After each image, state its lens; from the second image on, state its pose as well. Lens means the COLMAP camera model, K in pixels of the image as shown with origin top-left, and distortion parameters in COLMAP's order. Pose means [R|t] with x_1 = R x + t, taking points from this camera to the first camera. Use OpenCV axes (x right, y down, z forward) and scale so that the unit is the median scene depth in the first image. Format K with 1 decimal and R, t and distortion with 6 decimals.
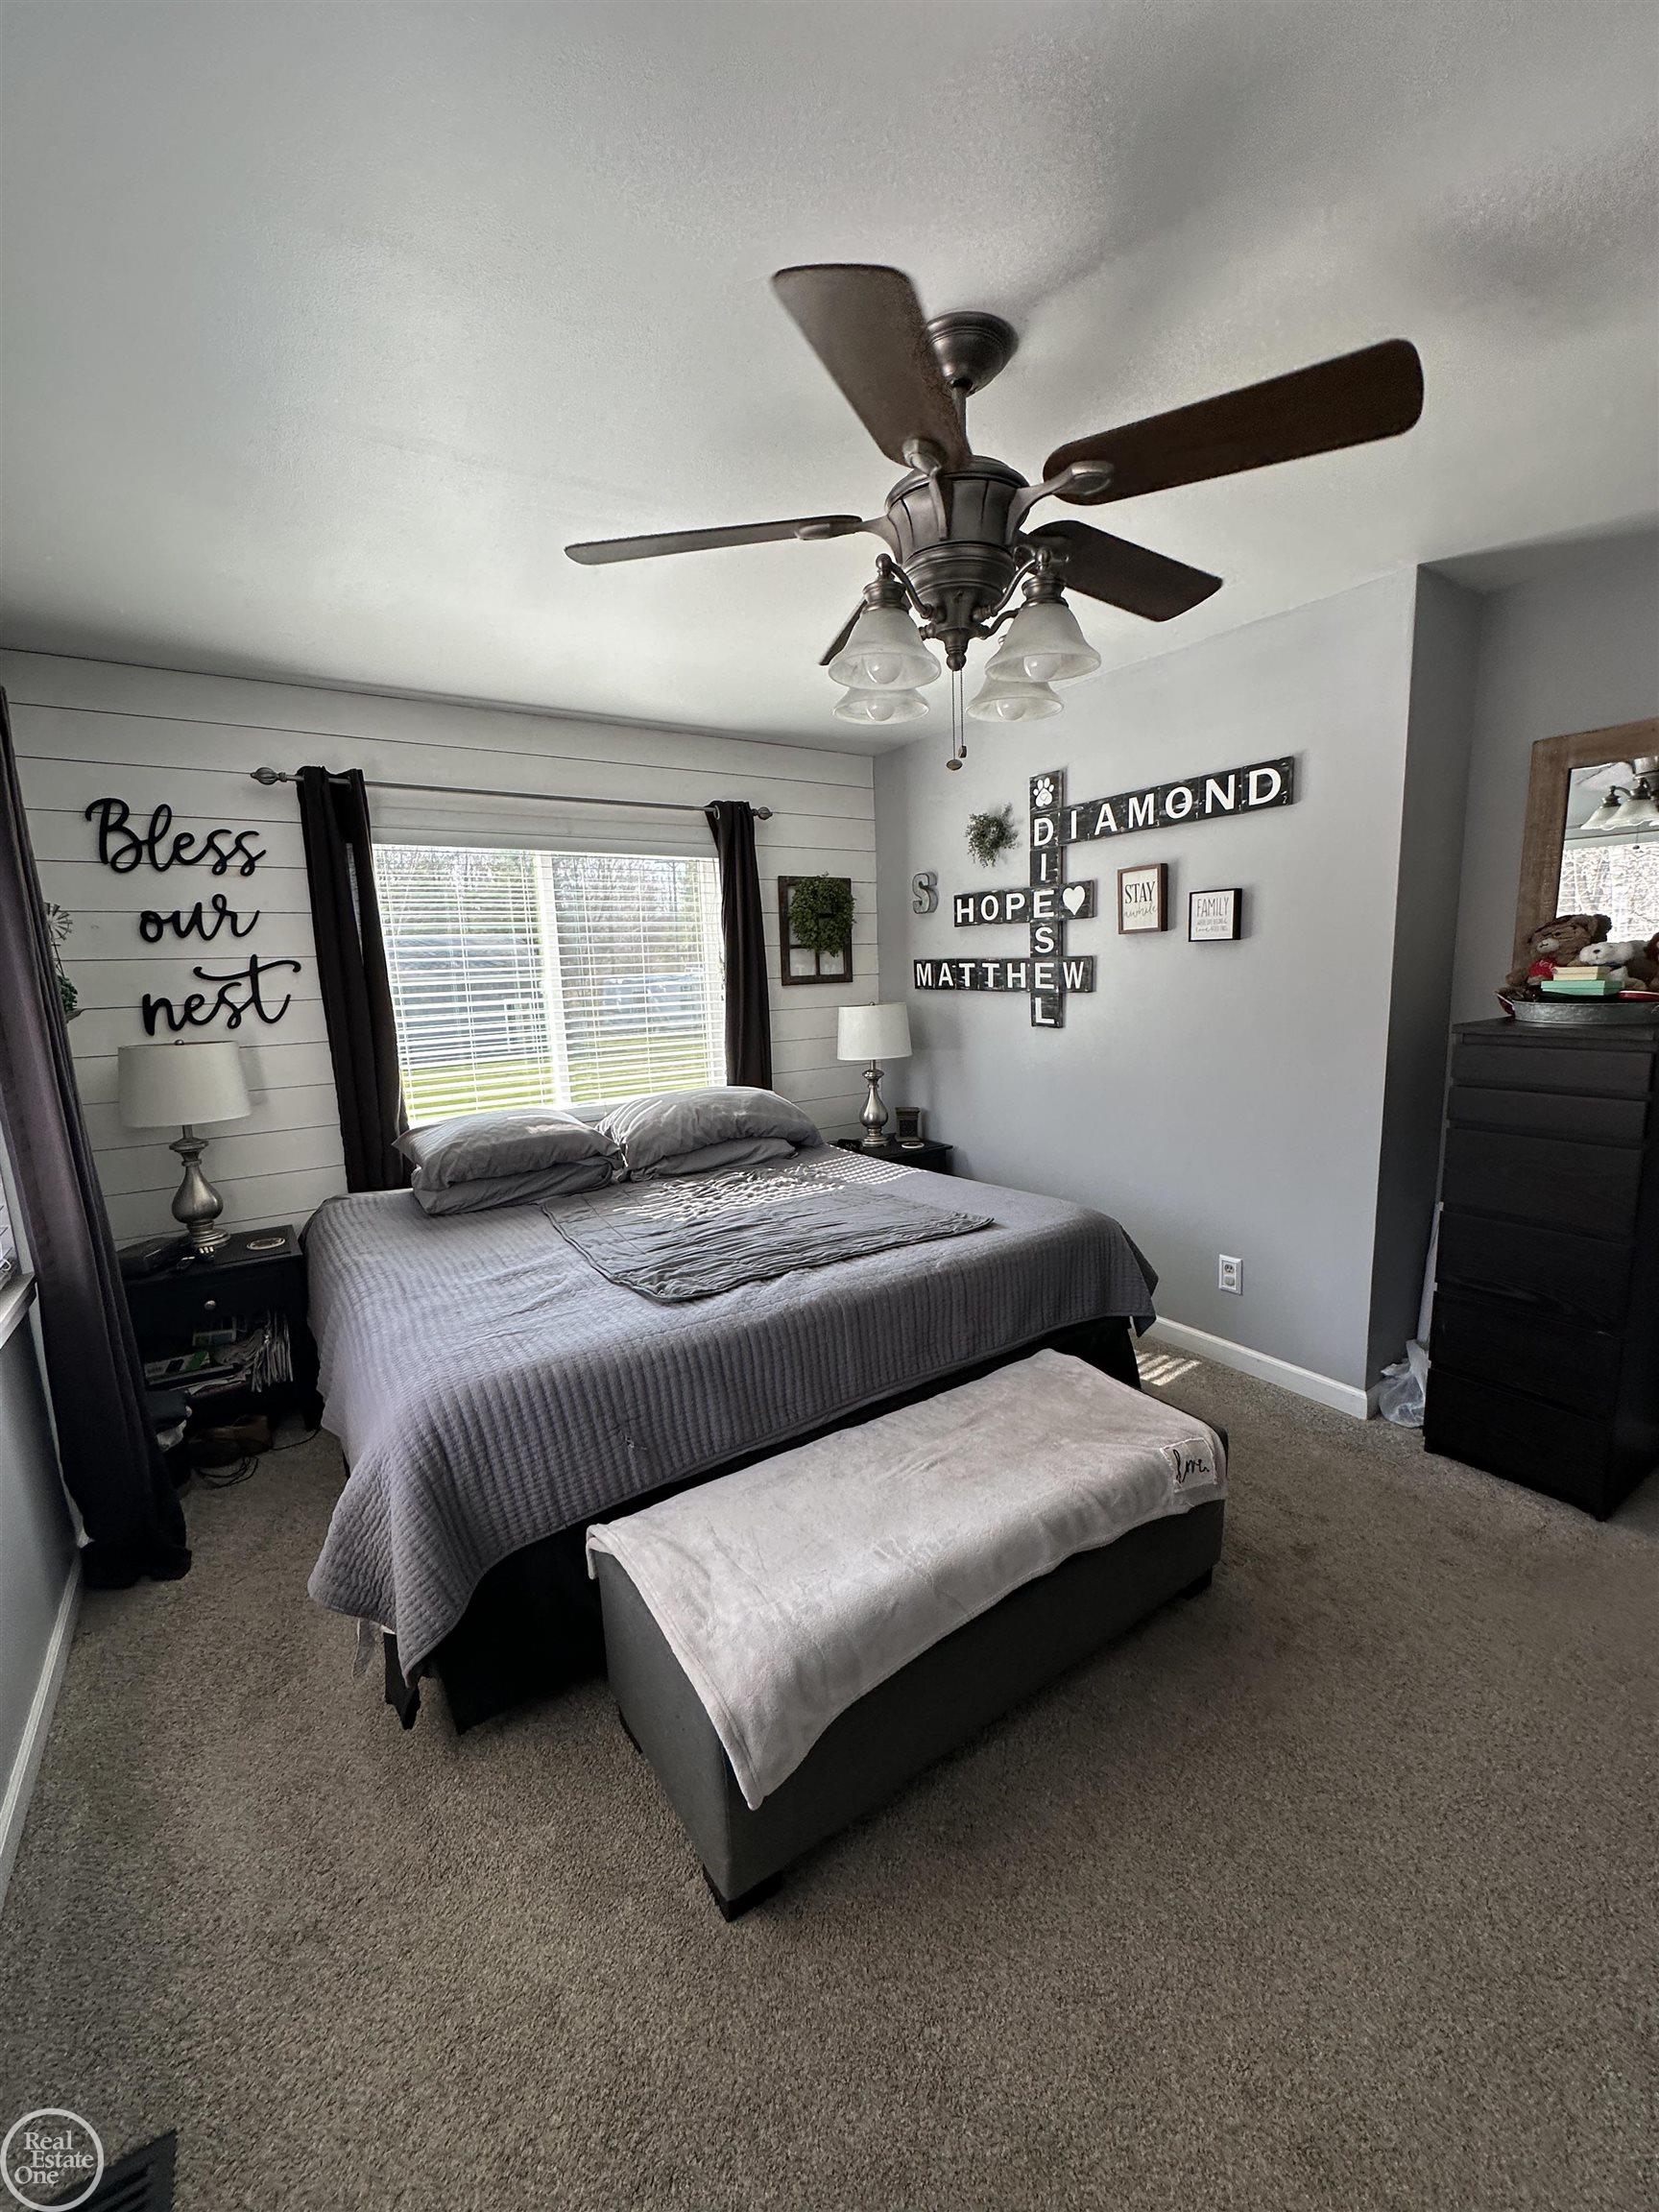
lens RADIAL K [[888.2, 0, 829.6], [0, 888.2, 1110.5], [0, 0, 1]] dist [0.002610, -0.000005]
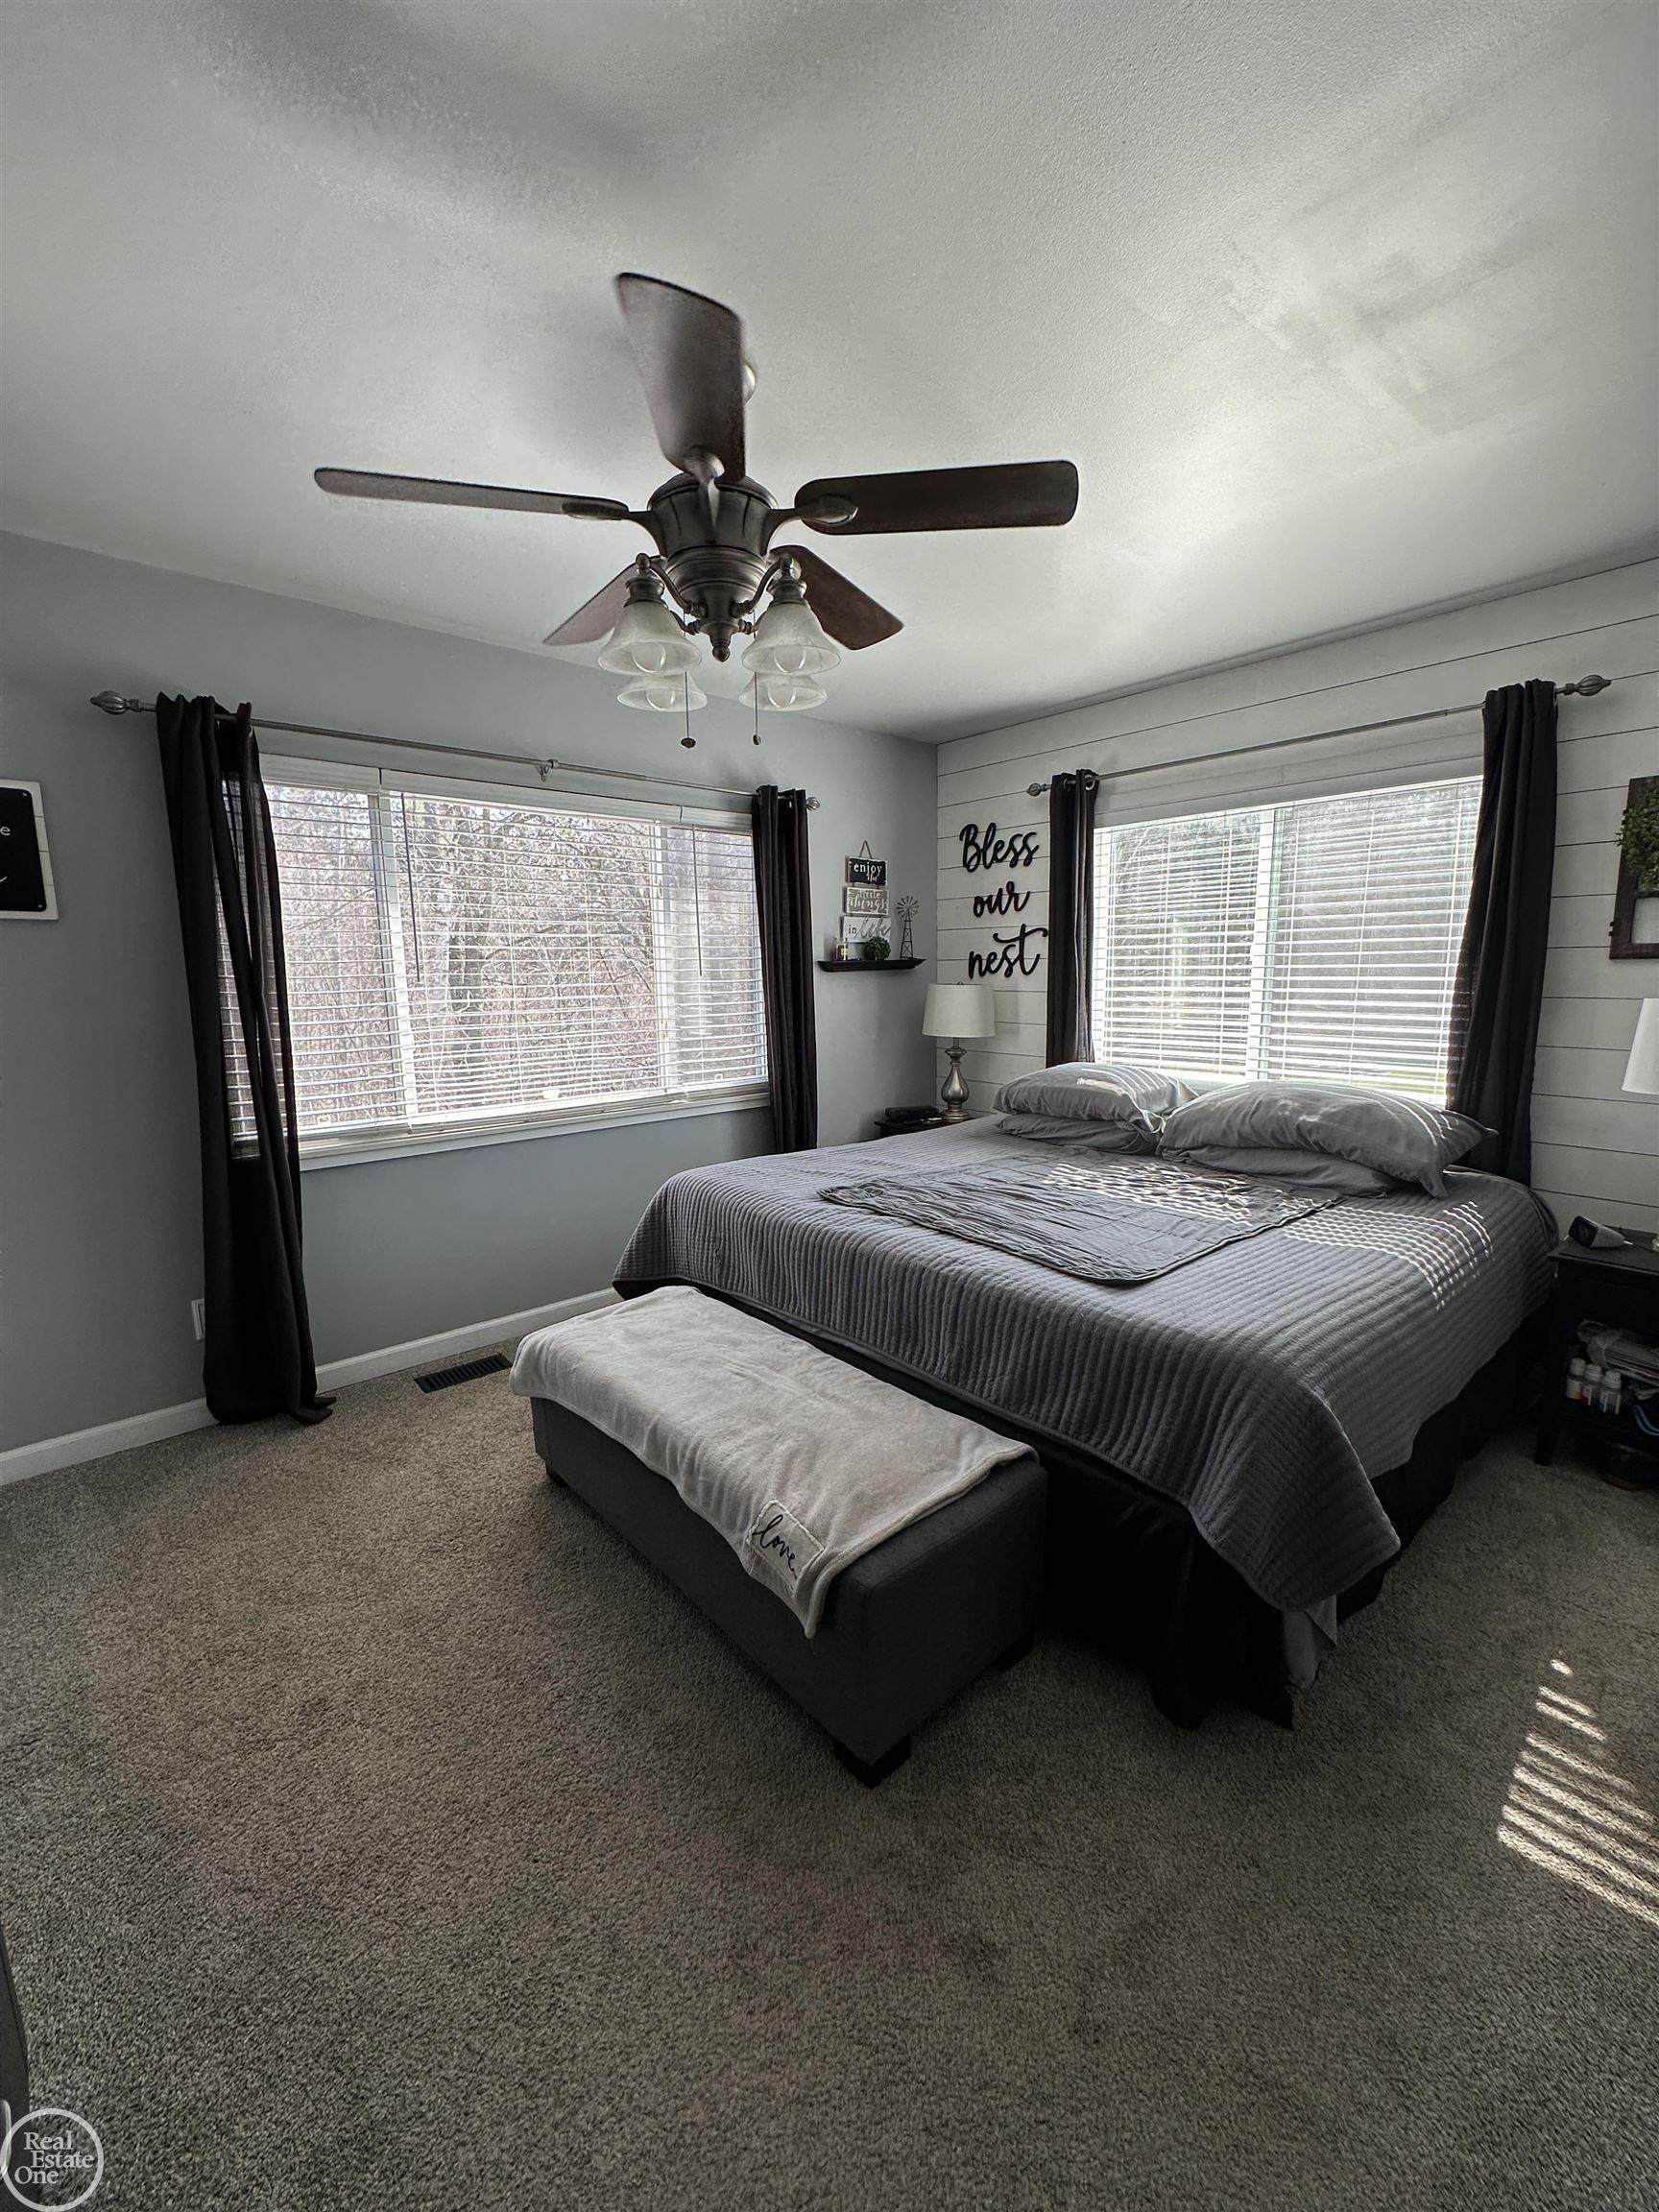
lens RADIAL K [[888.2, 0, 825.2], [0, 888.2, 1105.9], [0, 0, 1]] dist [0.002610, -0.000005]
pose [[0.127722, 0.186648, -0.974089, 0.716039], [-0.153780, 0.973982, 0.166464, -0.085611], [0.979816, 0.128534, 0.153102, 0.544292]]
